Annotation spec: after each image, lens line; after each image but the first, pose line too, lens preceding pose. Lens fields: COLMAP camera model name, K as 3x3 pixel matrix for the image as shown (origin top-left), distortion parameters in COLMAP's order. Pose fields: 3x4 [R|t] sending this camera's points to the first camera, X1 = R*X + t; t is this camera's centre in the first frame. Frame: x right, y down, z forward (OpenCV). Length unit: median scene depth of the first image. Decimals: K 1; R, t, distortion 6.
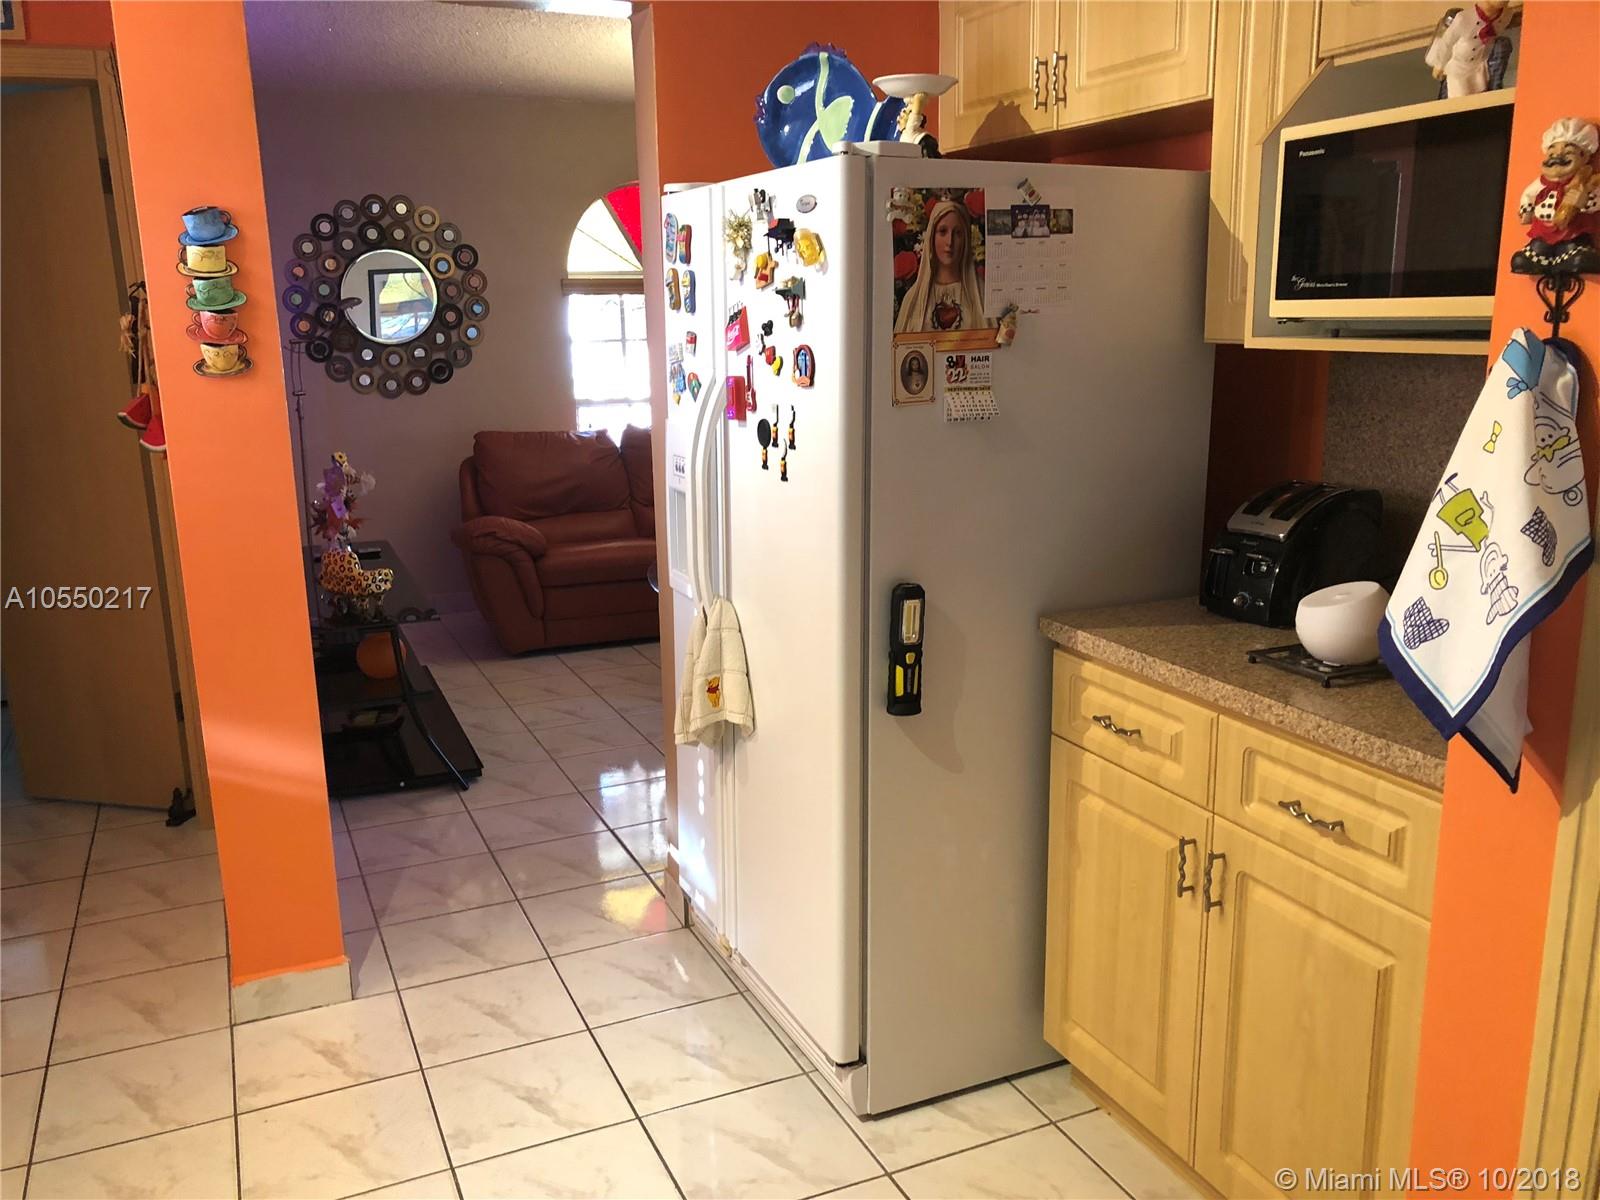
lens RADIAL K [[1316.0, 0, 798.7], [0, 1316.0, 603.3], [0, 0, 1]] dist [0.052315, -0.066163]
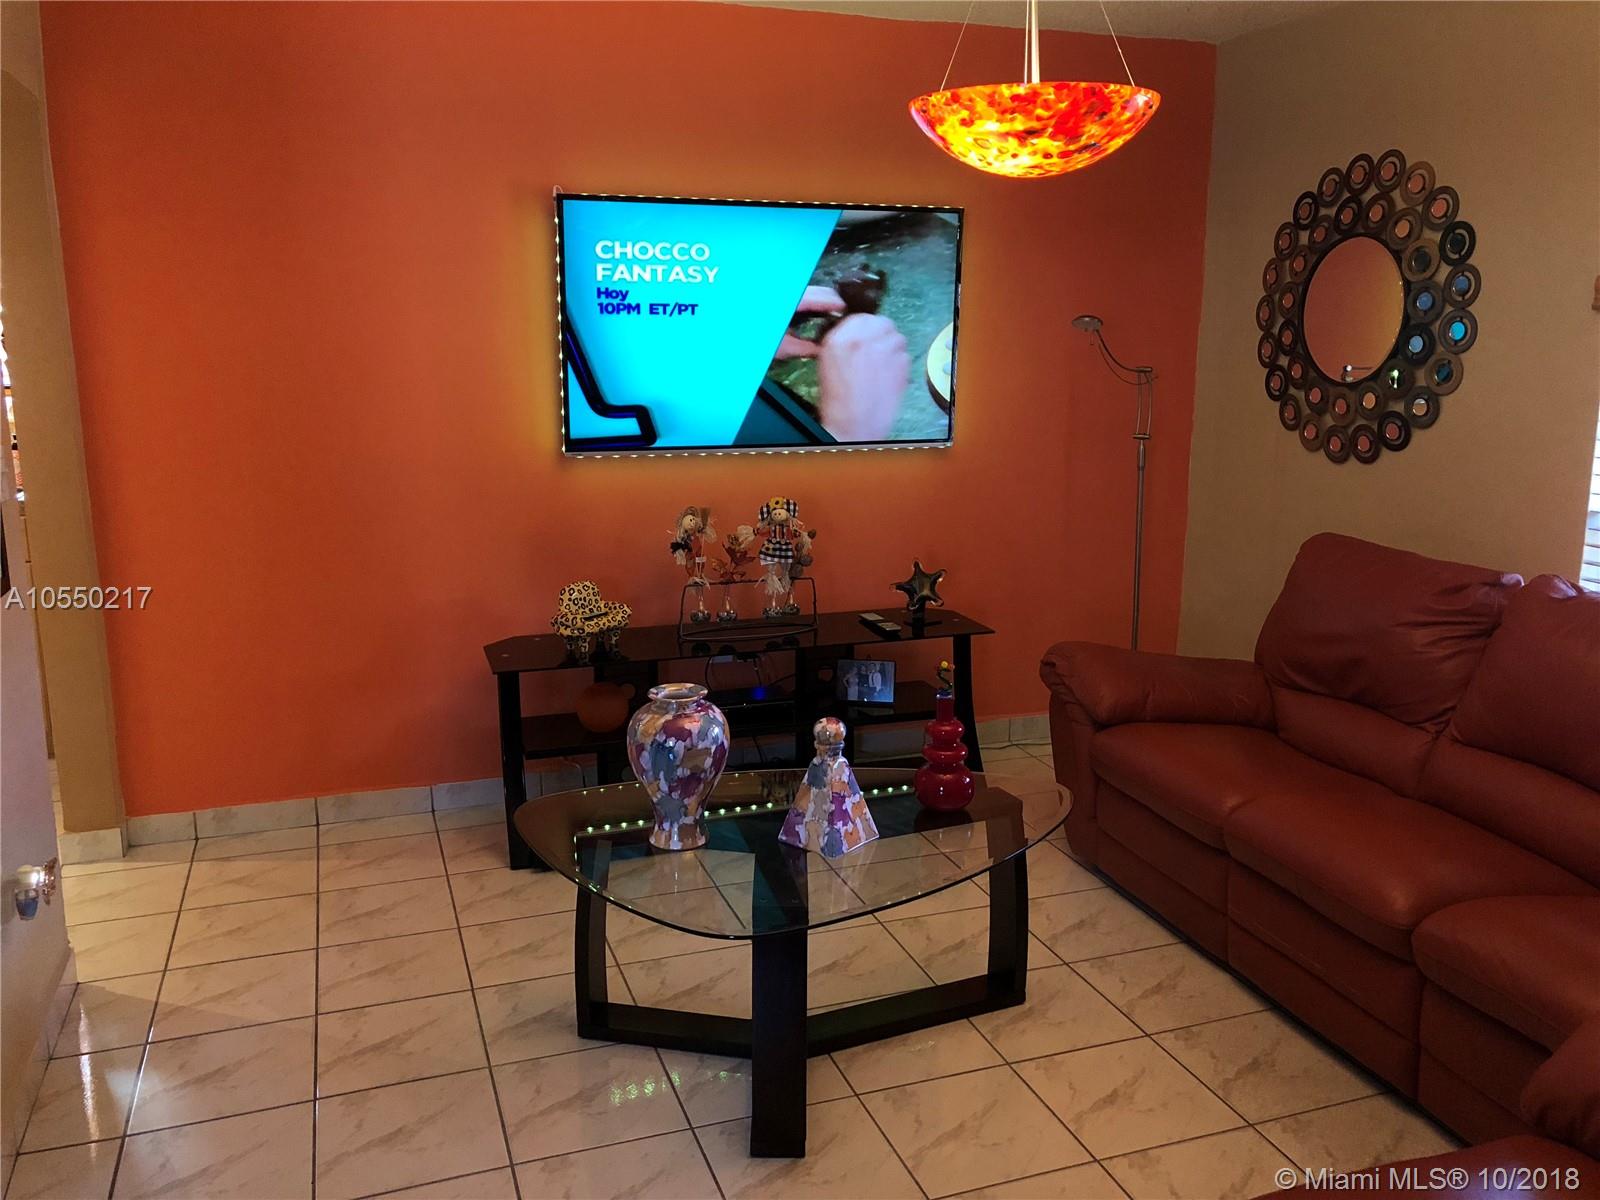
lens RADIAL K [[1316.0, 0, 786.9], [0, 1316.0, 598.6], [0, 0, 1]] dist [0.052315, -0.066163]
pose [[-0.082841, 0.229225, -0.969842, 0.371236], [-0.213960, 0.946402, 0.241960, -0.191812], [0.973323, 0.227552, -0.029356, 0.764086]]
